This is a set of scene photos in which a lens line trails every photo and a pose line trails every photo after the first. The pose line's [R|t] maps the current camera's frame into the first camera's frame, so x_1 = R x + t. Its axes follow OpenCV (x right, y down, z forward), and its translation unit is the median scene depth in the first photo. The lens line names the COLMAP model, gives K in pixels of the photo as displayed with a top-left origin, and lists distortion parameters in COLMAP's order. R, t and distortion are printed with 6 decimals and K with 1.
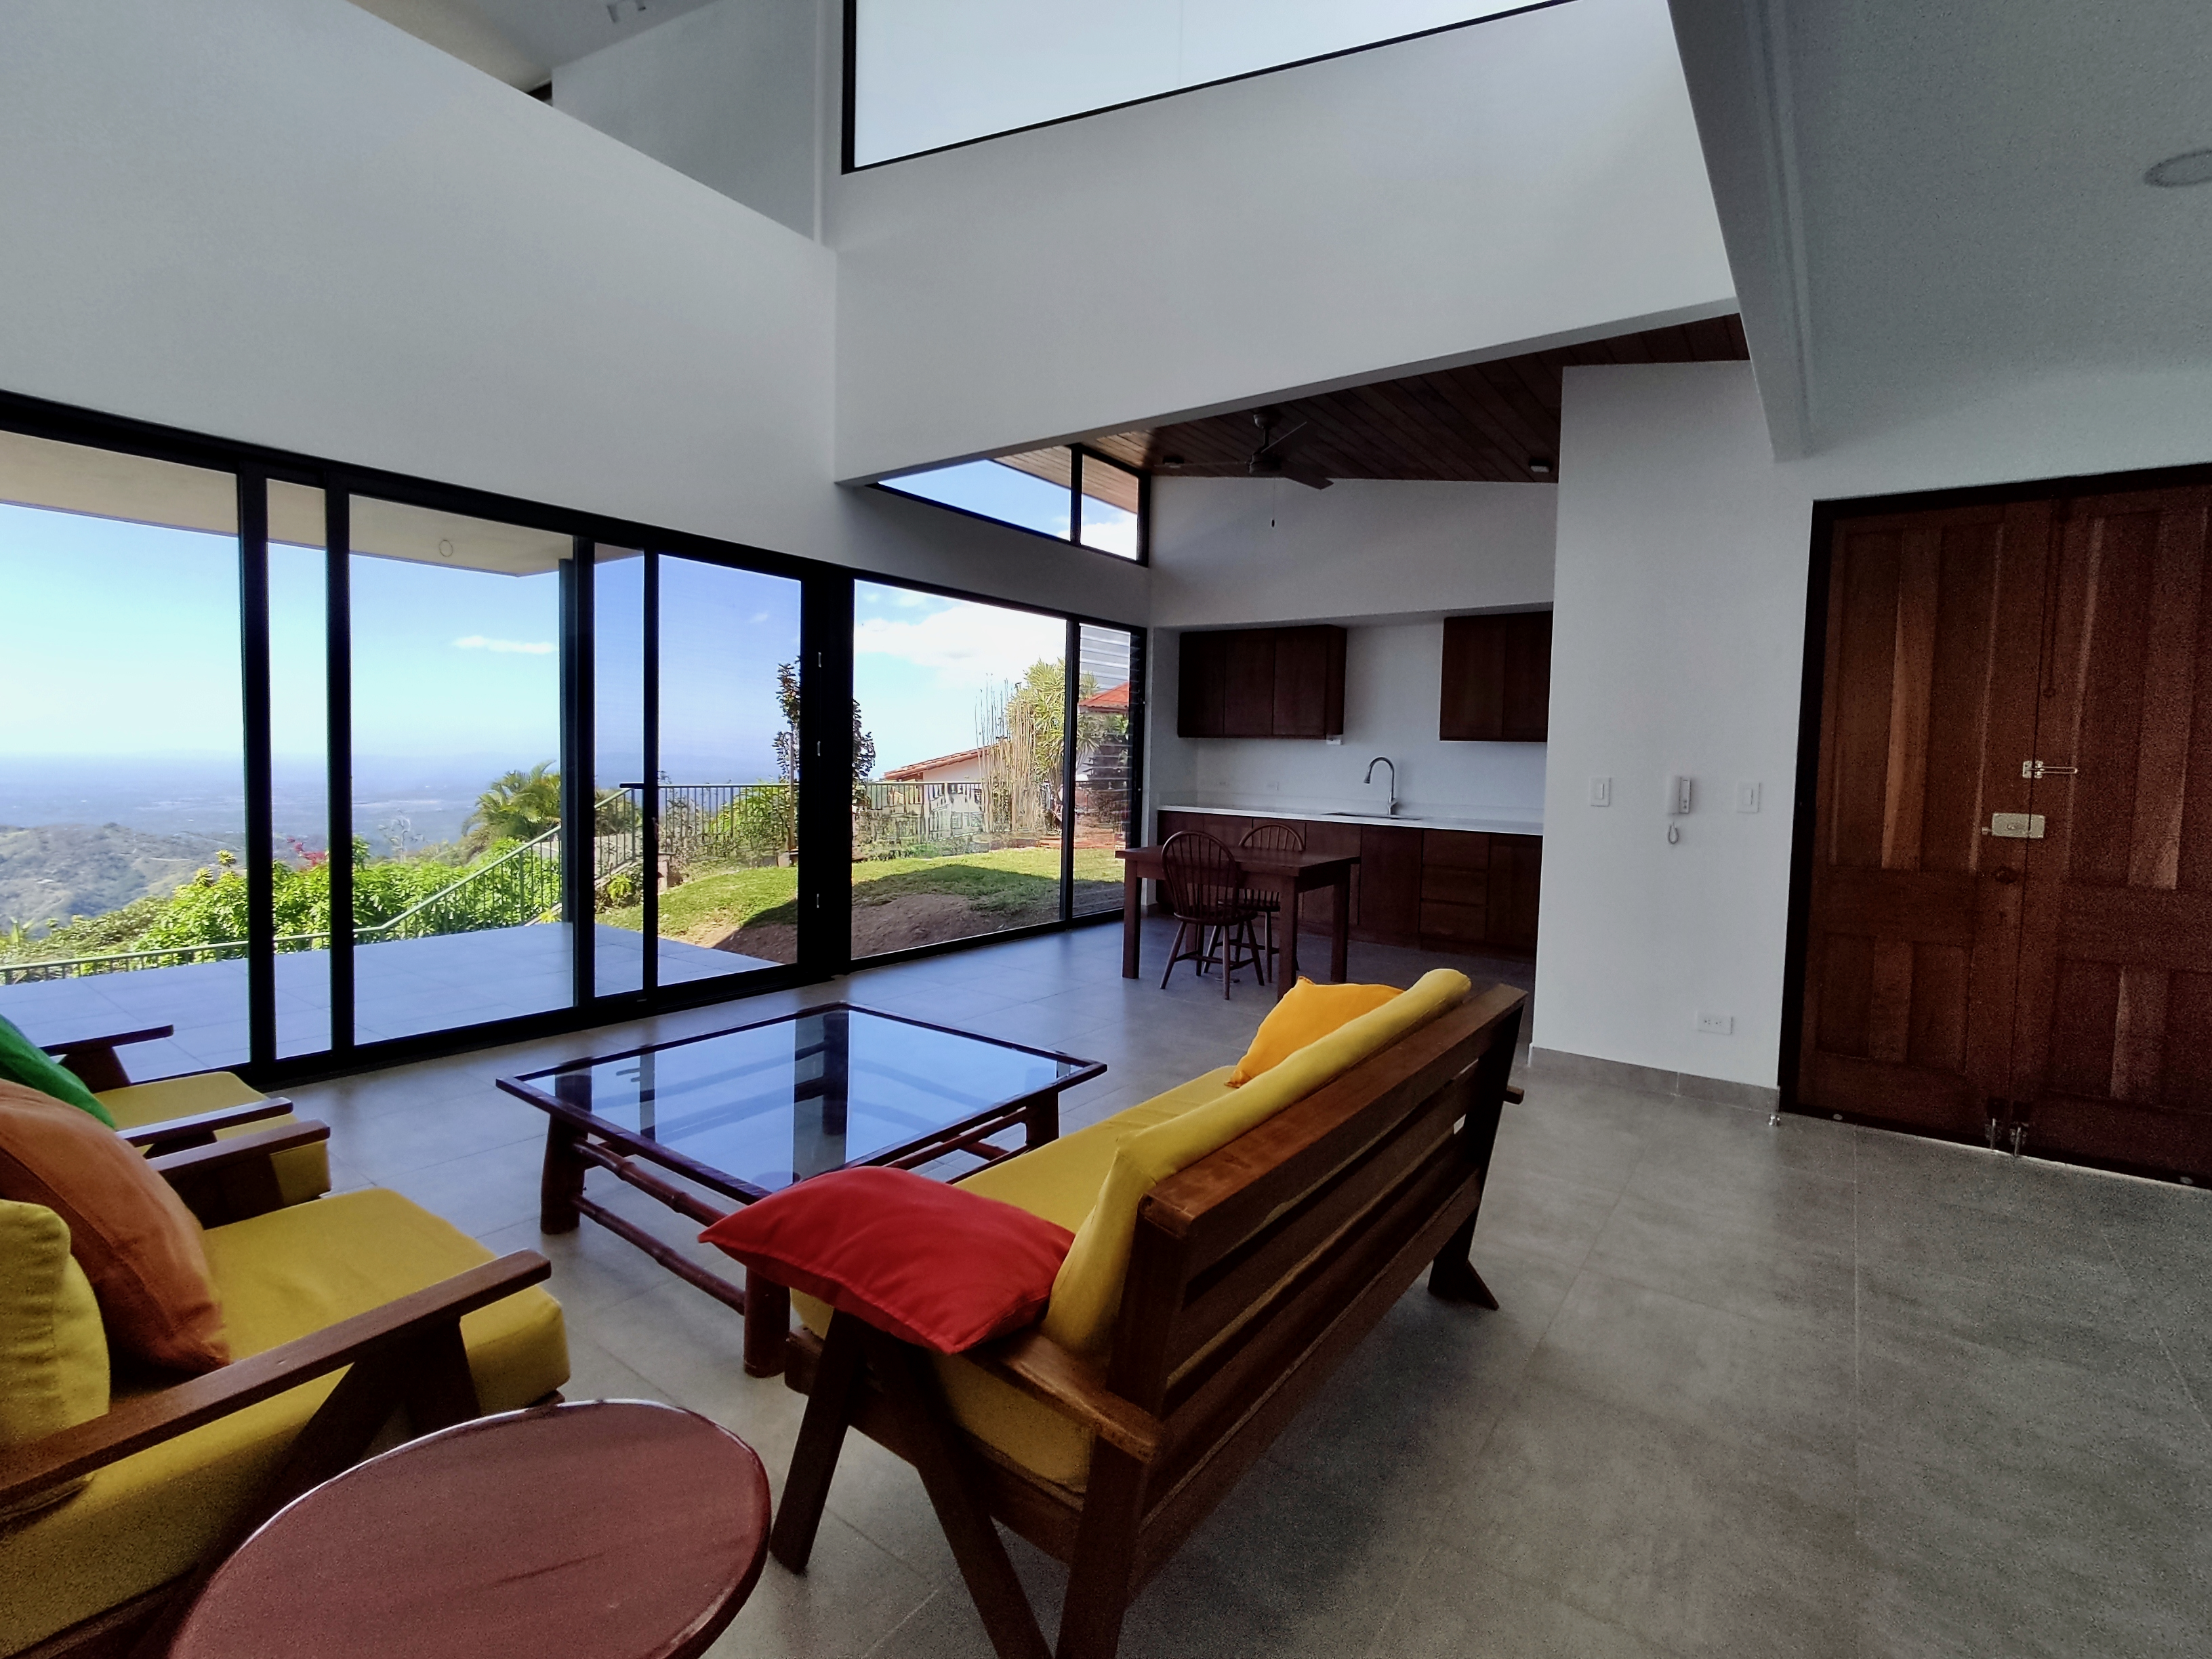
lens RADIAL K [[1020.9, 0, 1114.5], [0, 1020.9, 809.3], [0, 0, 1]] dist [-0.006086, 0.000252]
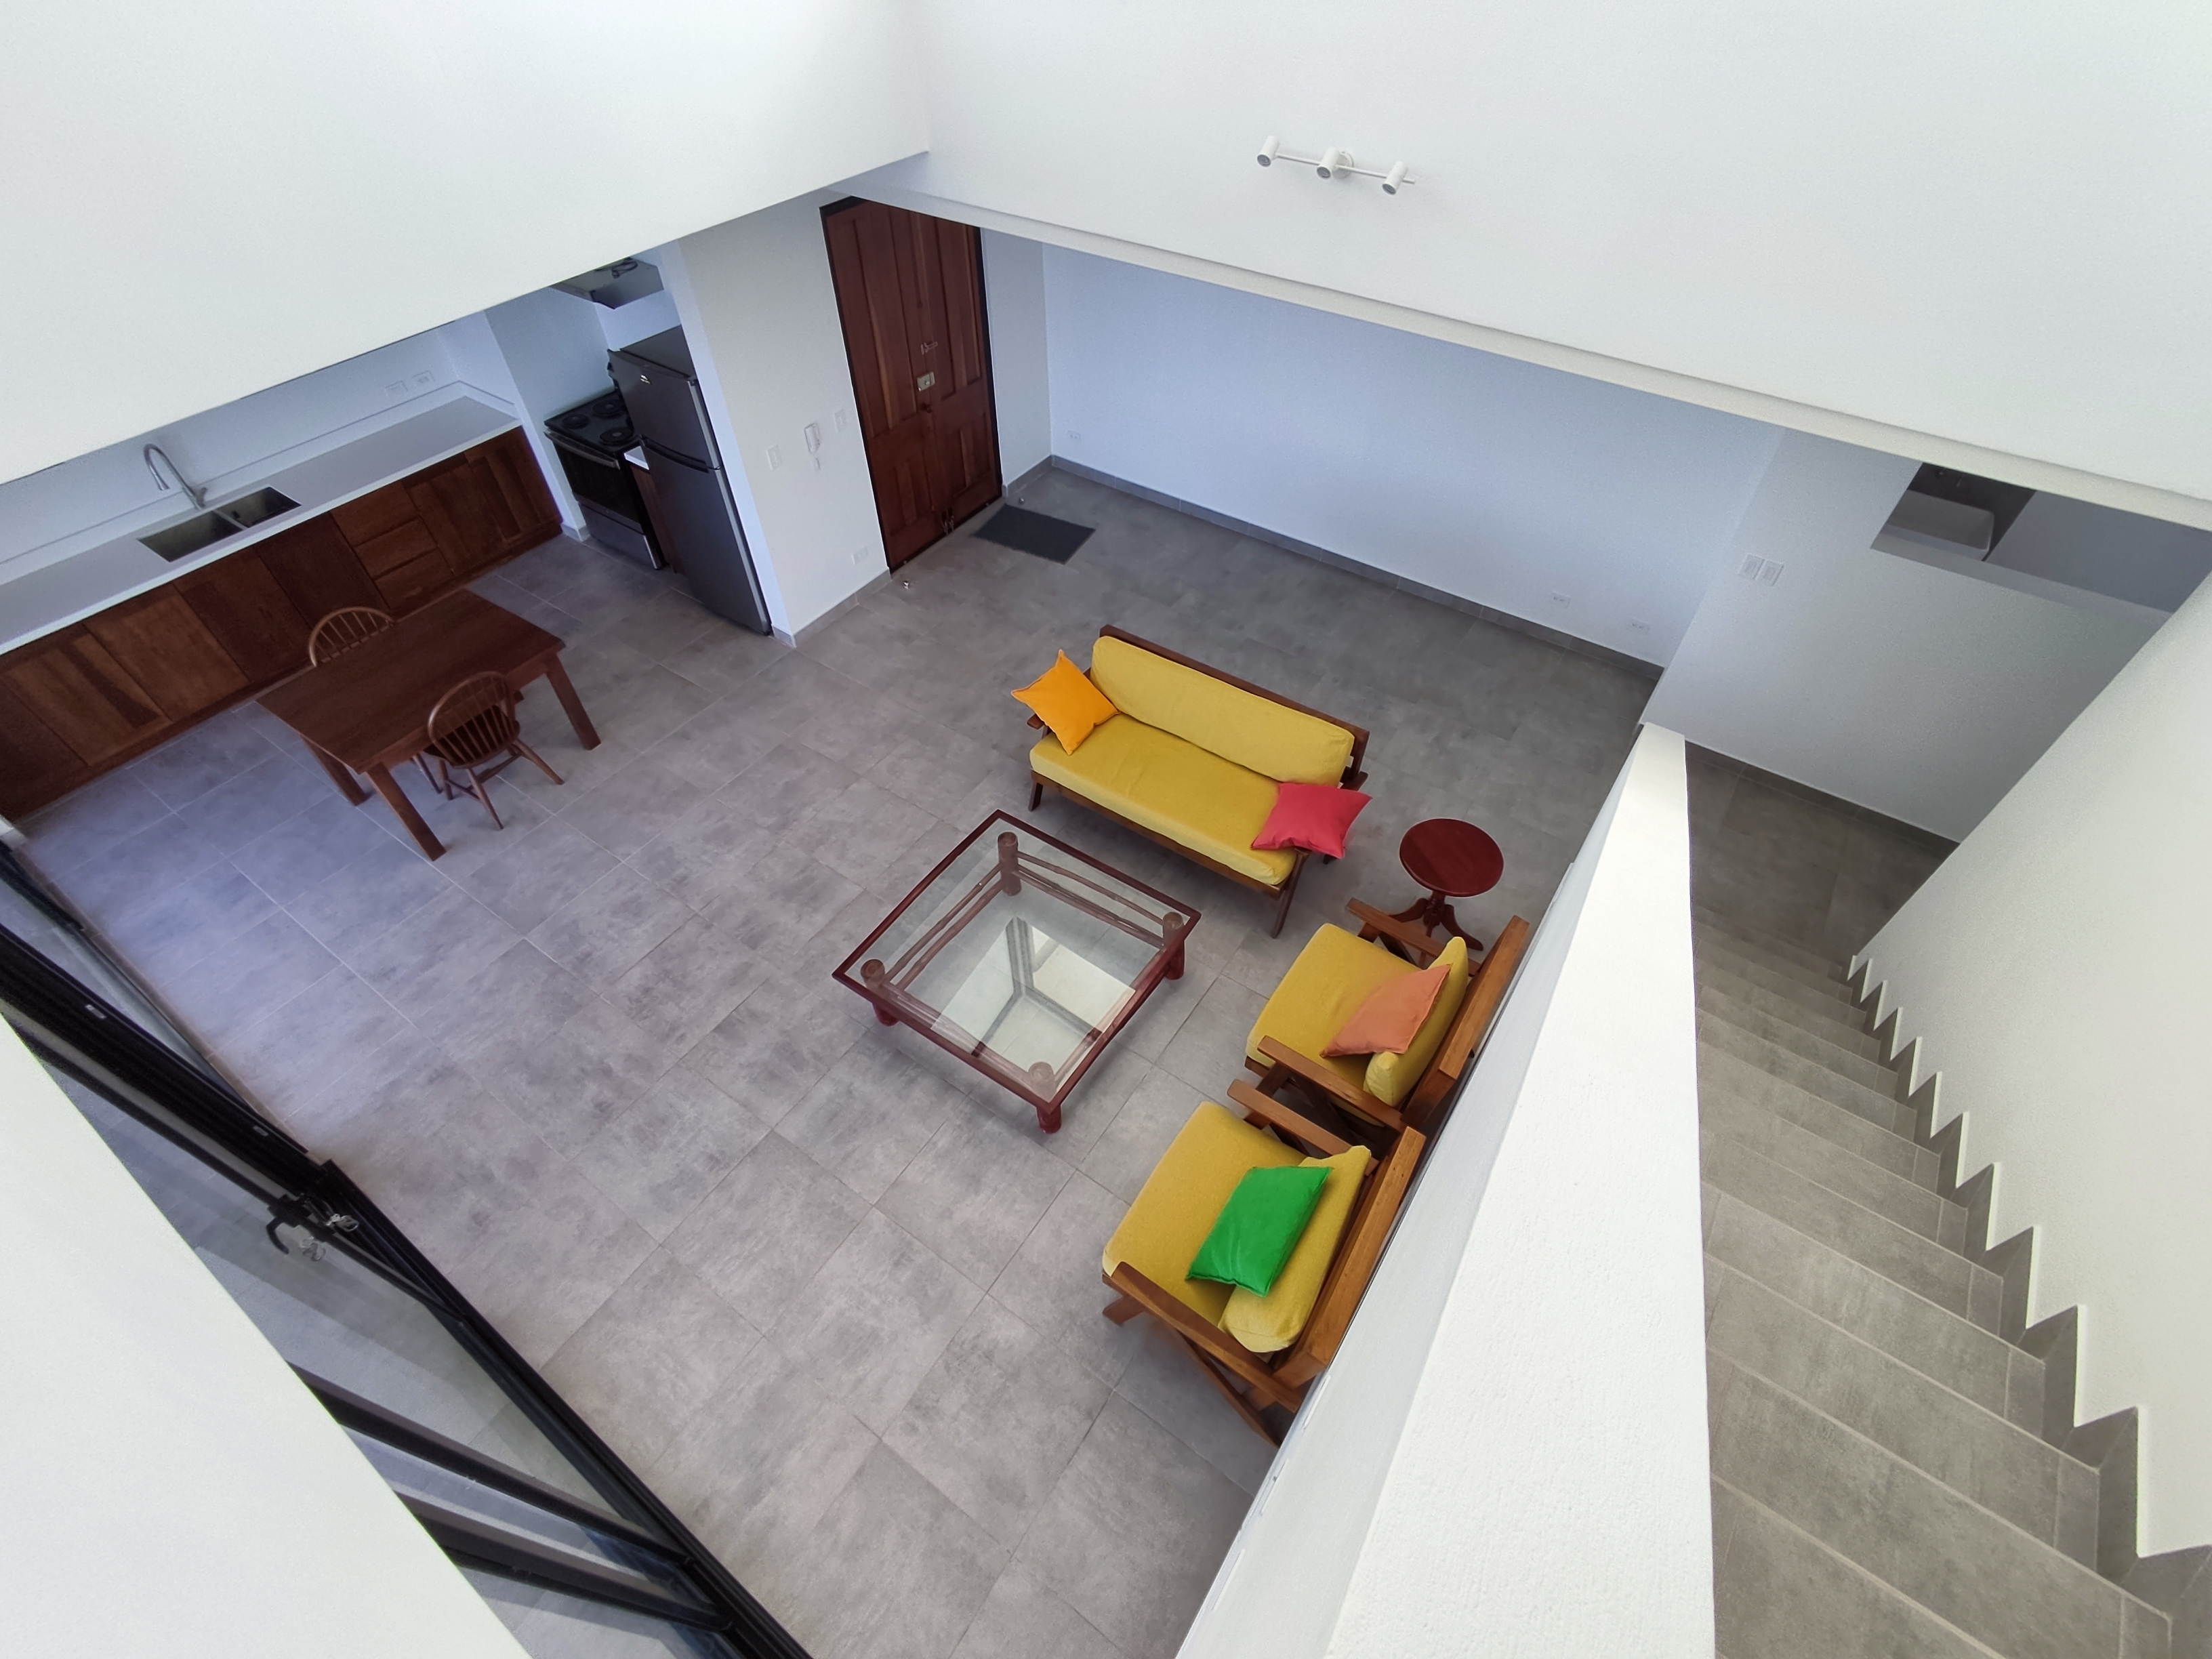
lens RADIAL K [[1020.9, 0, 1114.5], [0, 1020.9, 809.3], [0, 0, 1]] dist [-0.006086, 0.000252]
pose [[-0.025319, -0.750756, 0.660095, -0.573819], [0.052294, 0.658408, 0.750843, -0.512259], [-0.998311, 0.053530, 0.022590, 0.385952]]
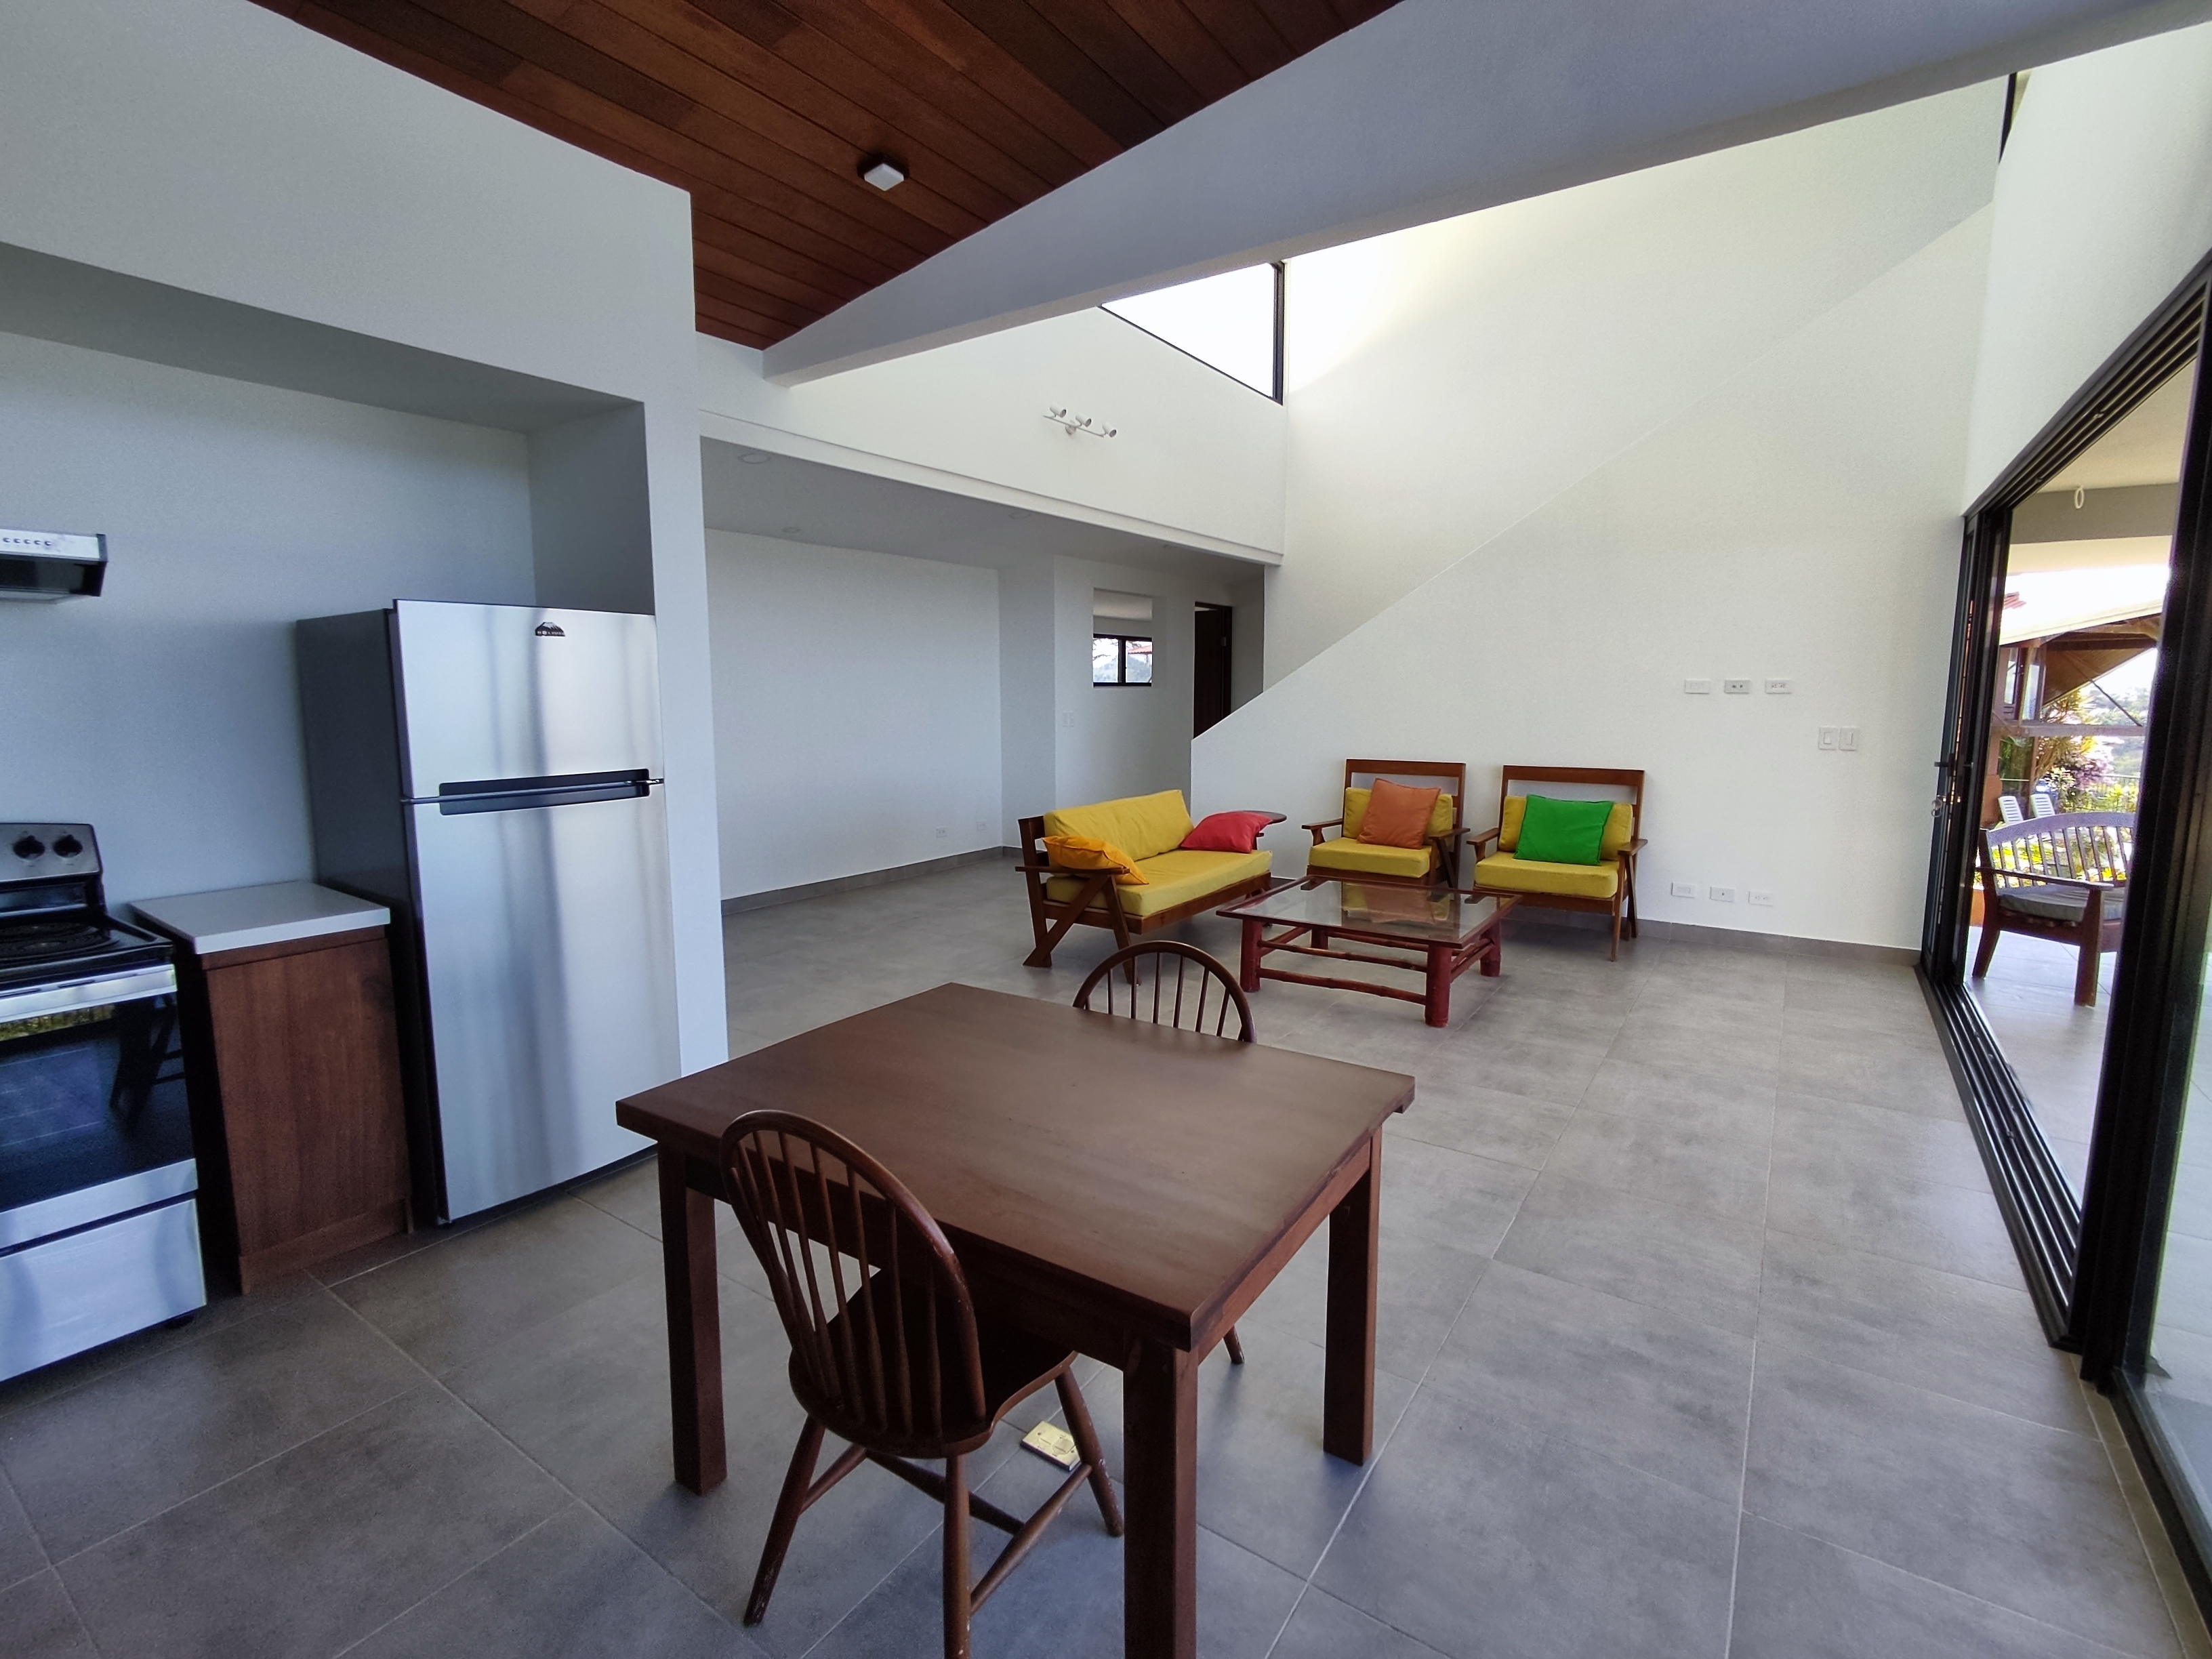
lens RADIAL K [[1015.8, 0, 1106.0], [0, 1015.8, 829.5], [0, 0, 1]] dist [-0.012900, 0.000150]
pose [[-0.999549, -0.017759, -0.024199, 0.102171], [-0.021825, 0.983478, 0.179707, -0.088435], [0.020608, 0.180154, -0.983423, 1.300914]]
